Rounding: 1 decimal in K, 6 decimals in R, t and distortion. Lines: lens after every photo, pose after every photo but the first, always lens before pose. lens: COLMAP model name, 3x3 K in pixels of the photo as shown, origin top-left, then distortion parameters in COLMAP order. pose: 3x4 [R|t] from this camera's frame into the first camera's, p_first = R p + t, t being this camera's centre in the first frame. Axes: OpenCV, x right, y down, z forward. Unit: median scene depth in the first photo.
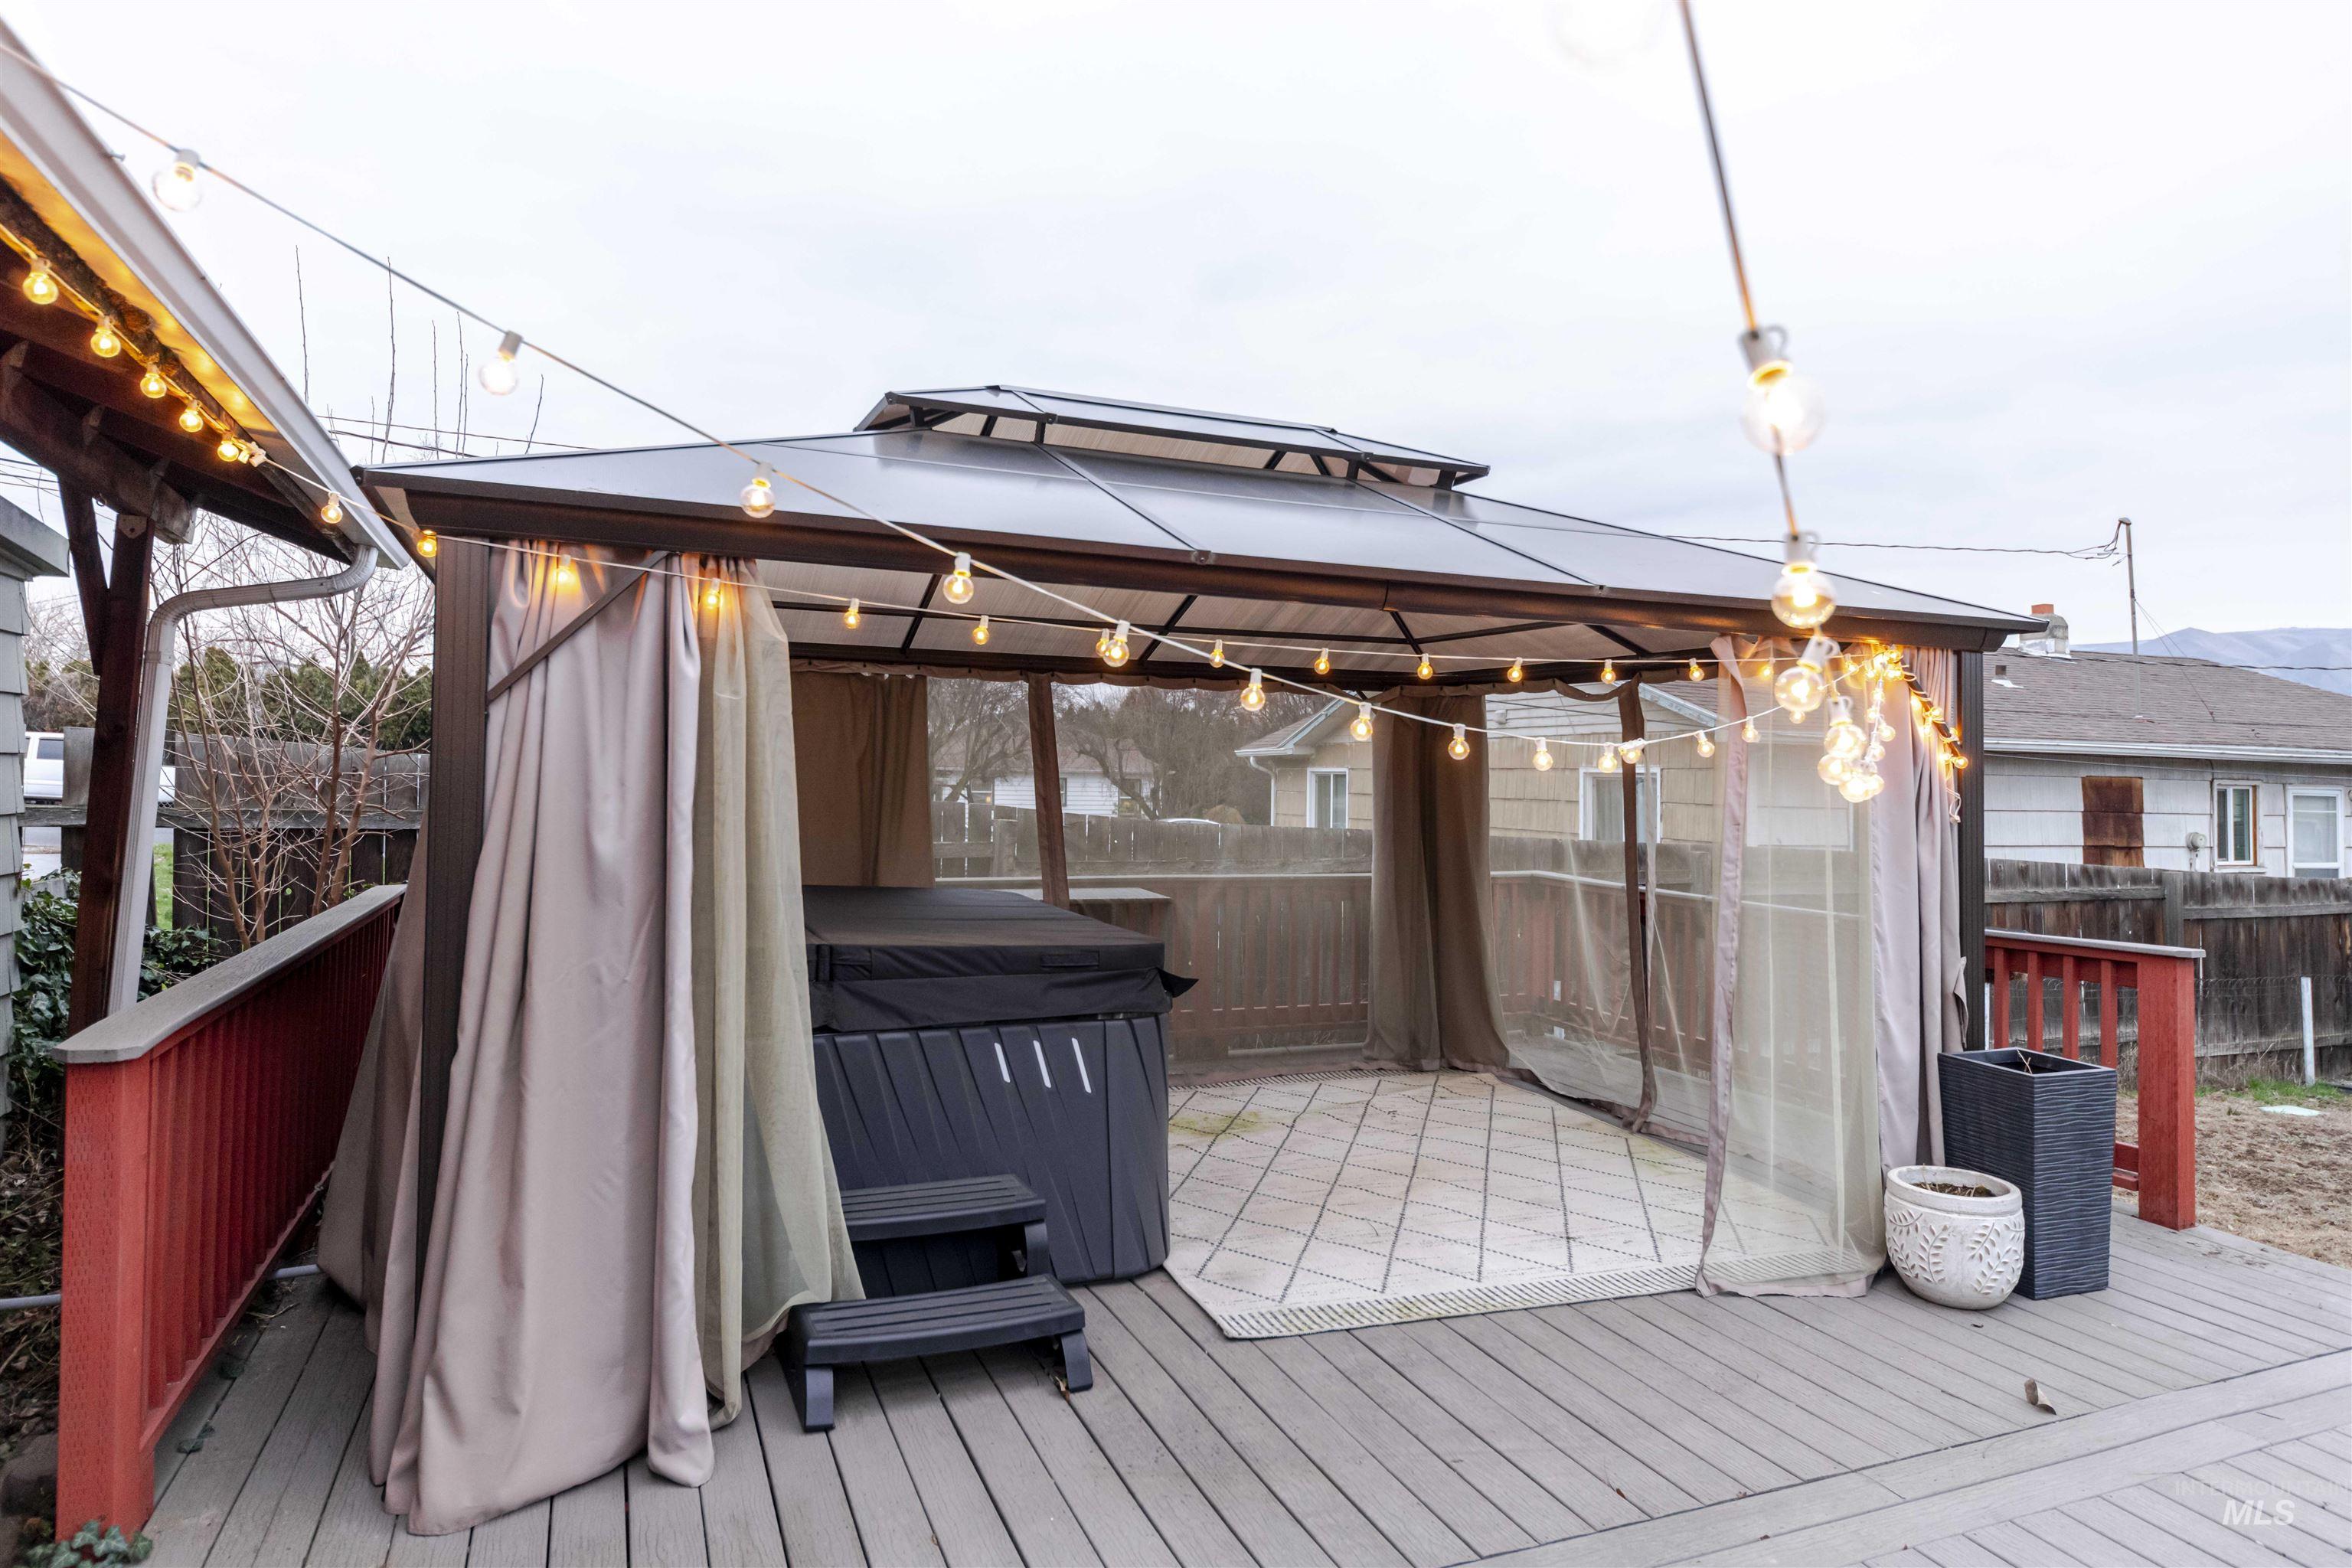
lens RADIAL K [[1399.2, 0, 1163.3], [0, 1399.2, 760.1], [0, 0, 1]] dist [0.001575, -0.001426]
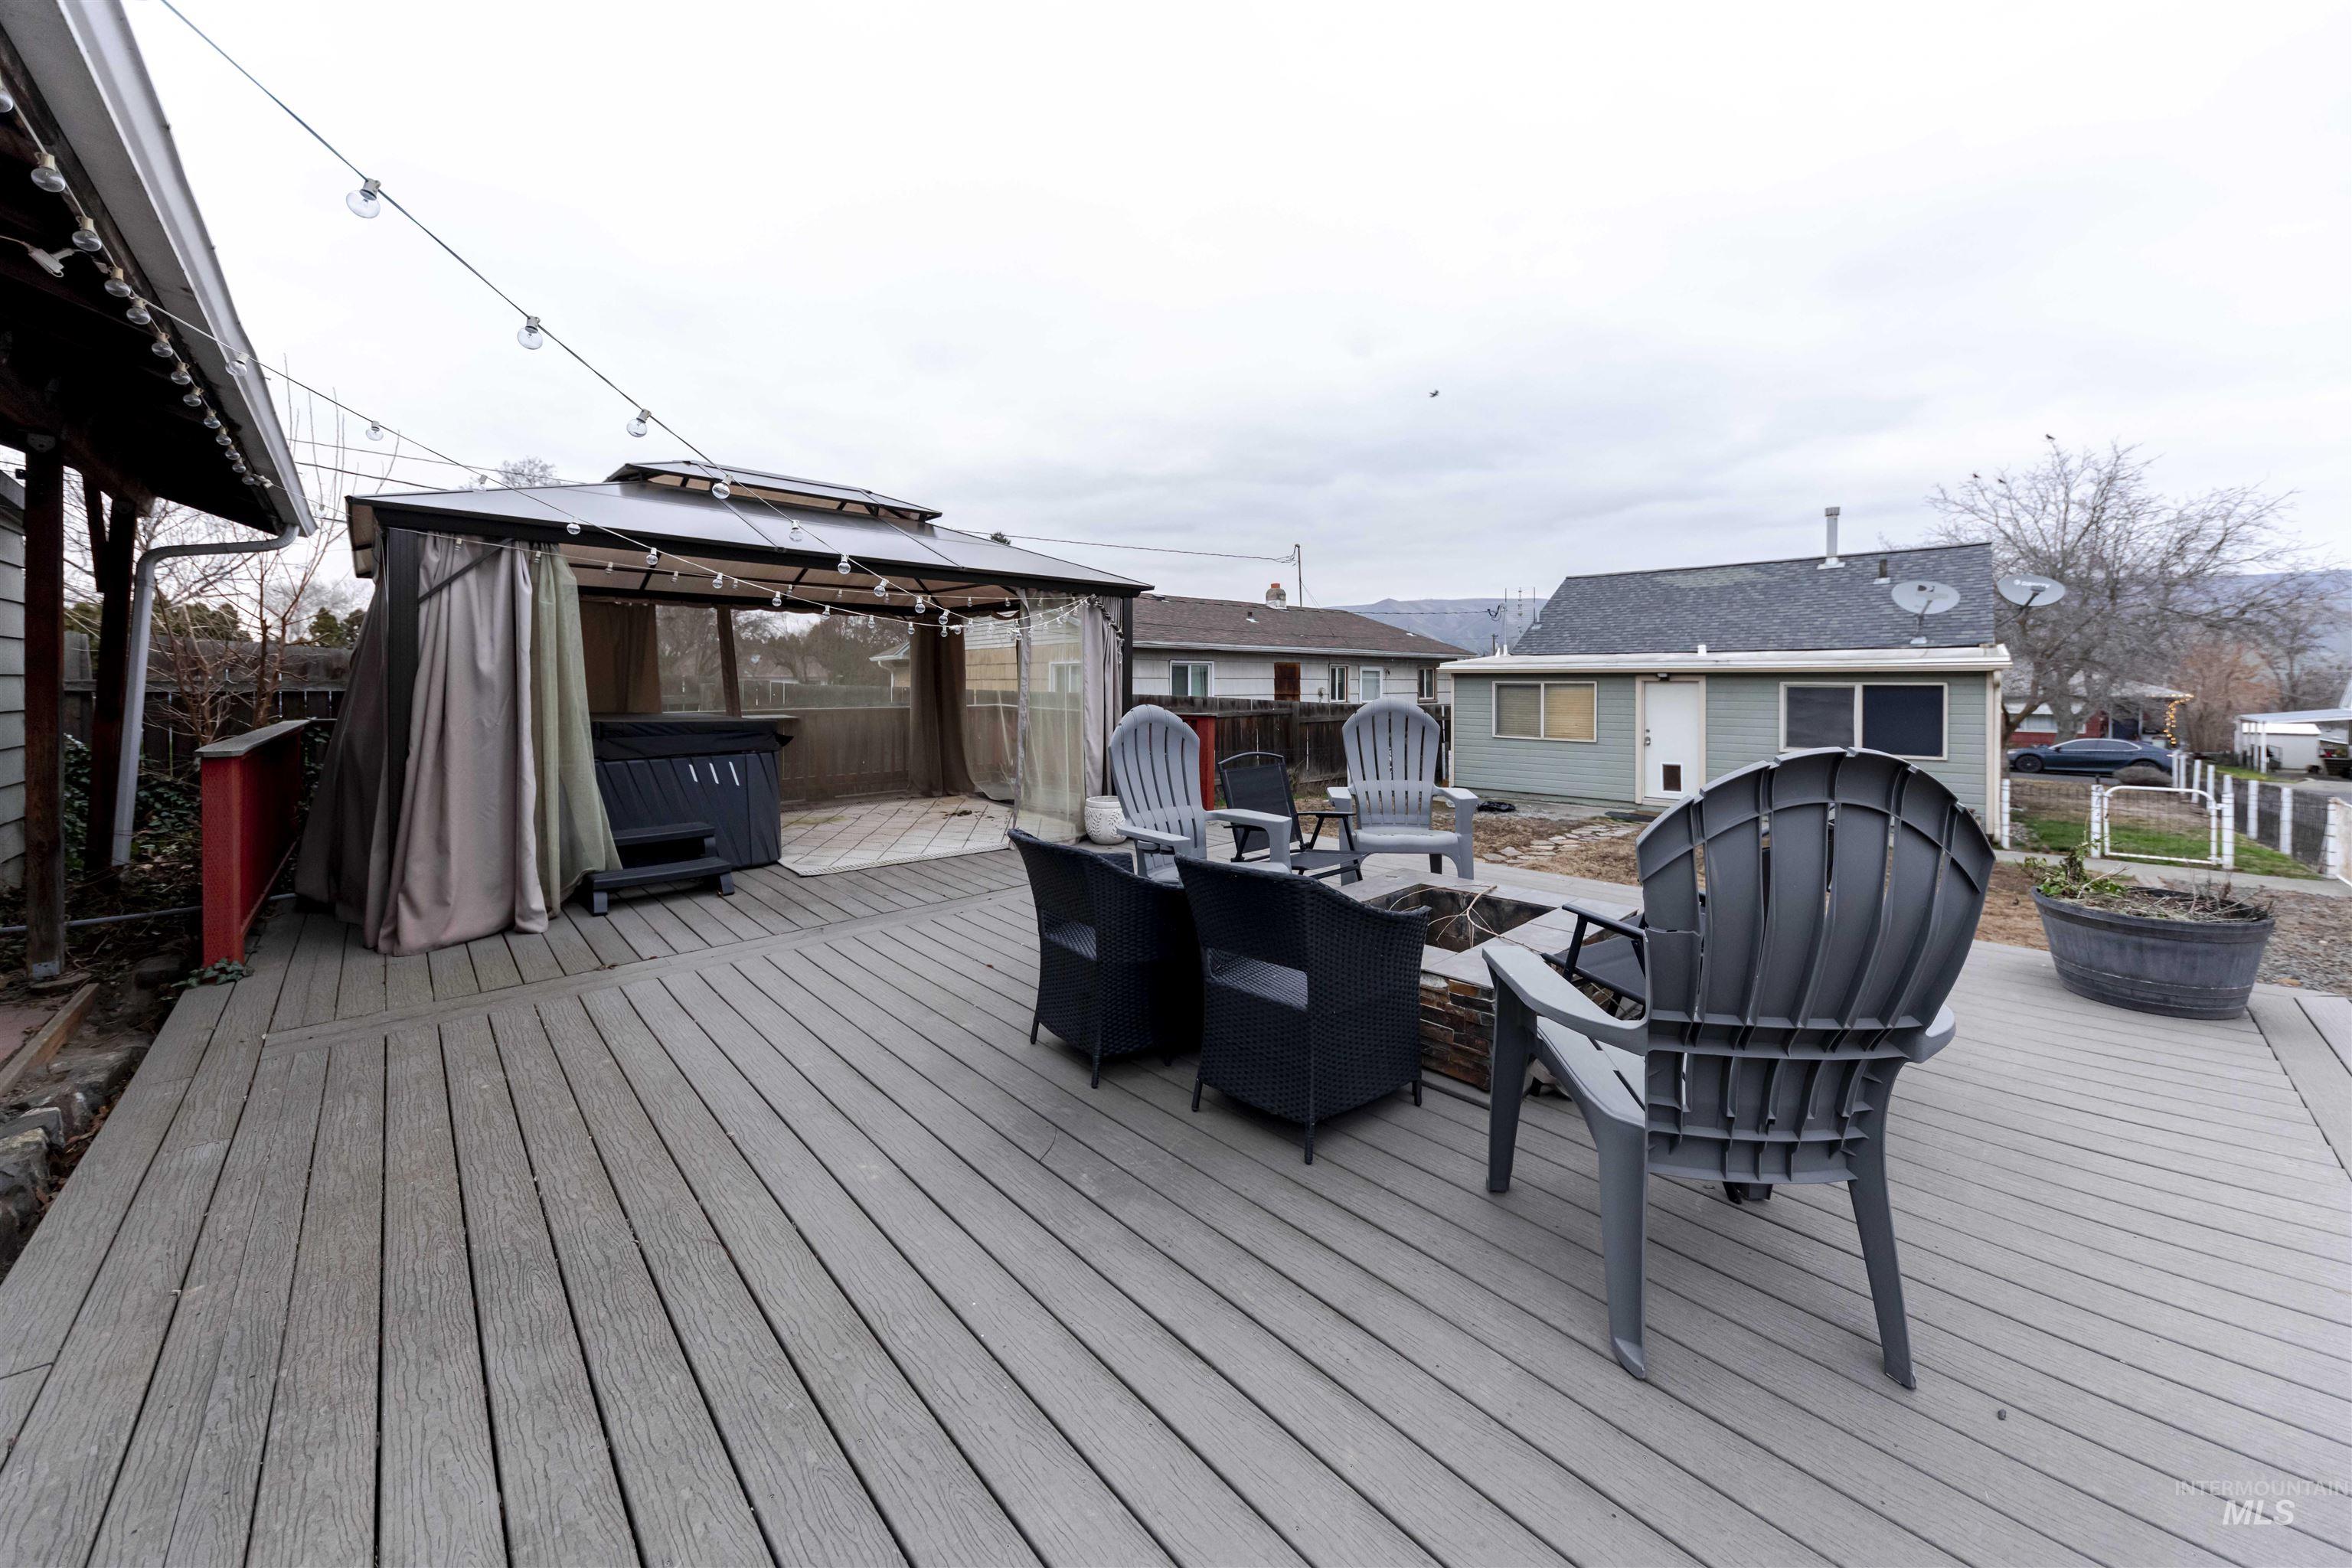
lens RADIAL K [[845.5, 0, 1169.7], [0, 845.5, 684.4], [0, 0, 1]] dist [0.010291, -0.002085]
pose [[0.934703, -0.020930, 0.354814, 0.101177], [0.016011, 0.999731, 0.016795, 0.055168], [-0.355070, -0.010017, 0.934786, -0.454909]]
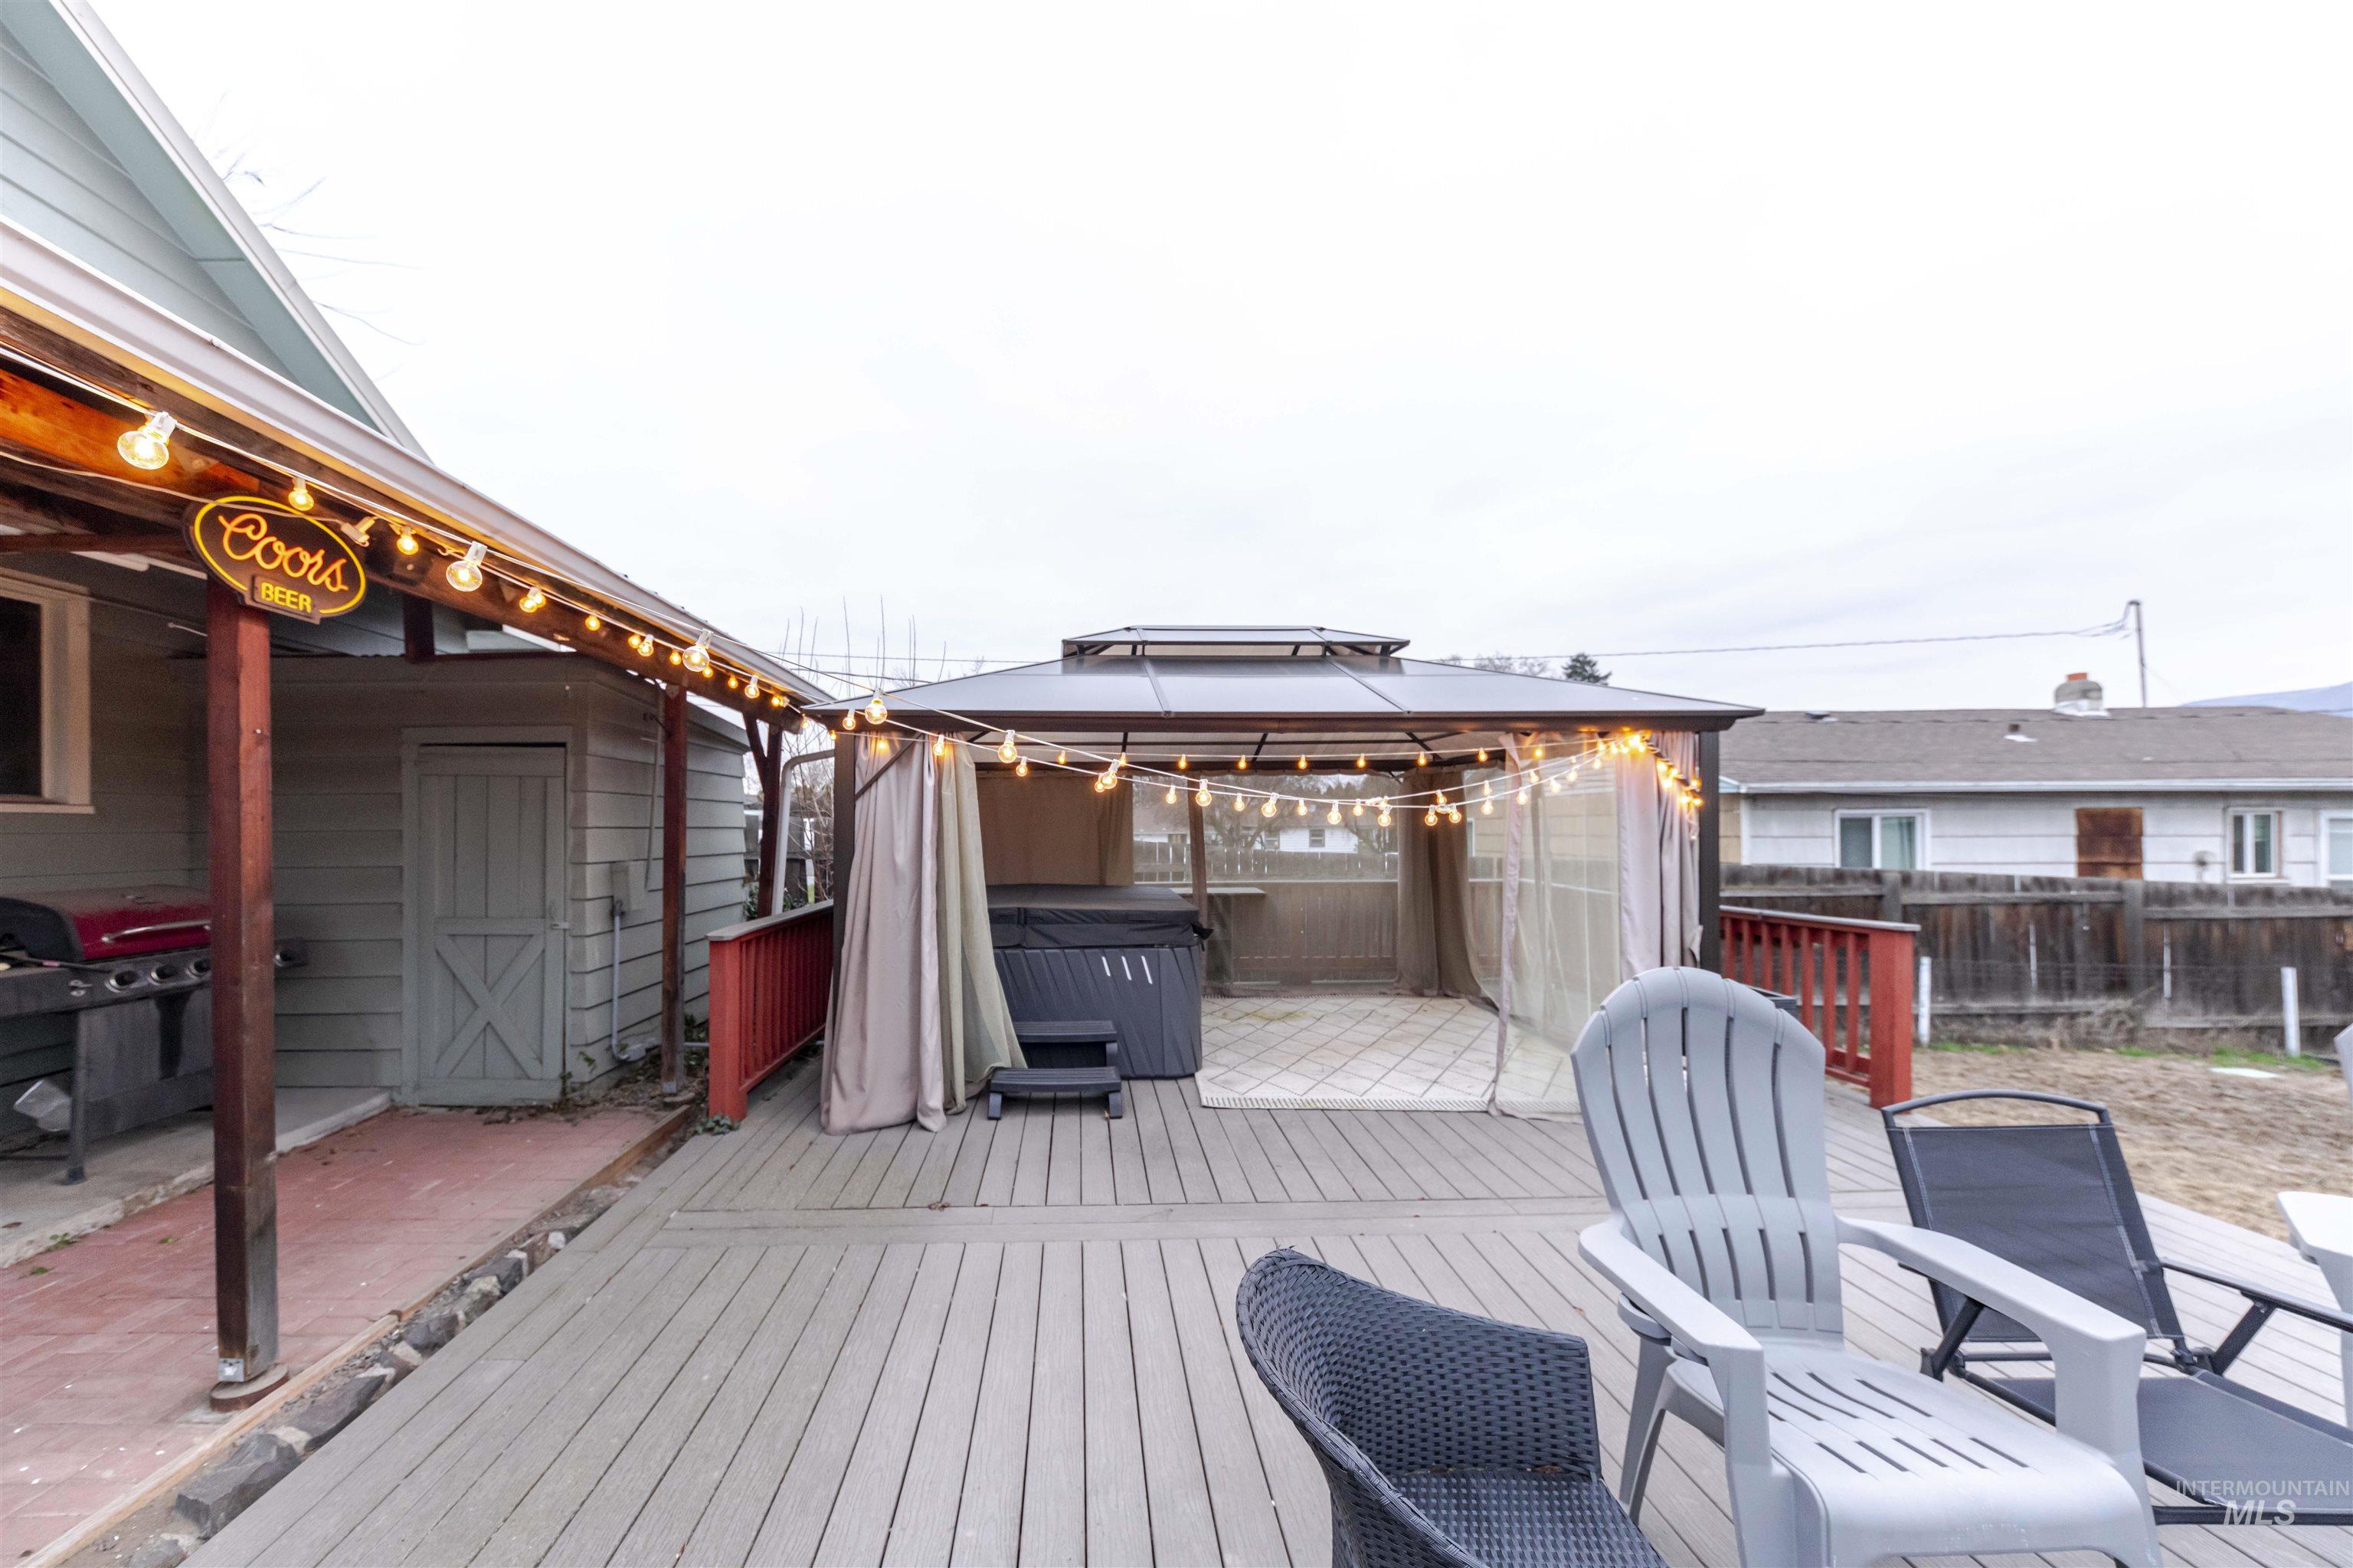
lens RADIAL K [[845.9, 0, 1096.8], [0, 845.9, 834.1], [0, 0, 1]] dist [0.010291, -0.002085]
pose [[0.933251, -0.021778, -0.358565, 0.271765], [0.027055, 0.999587, 0.009707, 0.009116], [0.358205, -0.018760, 0.933454, -0.133047]]
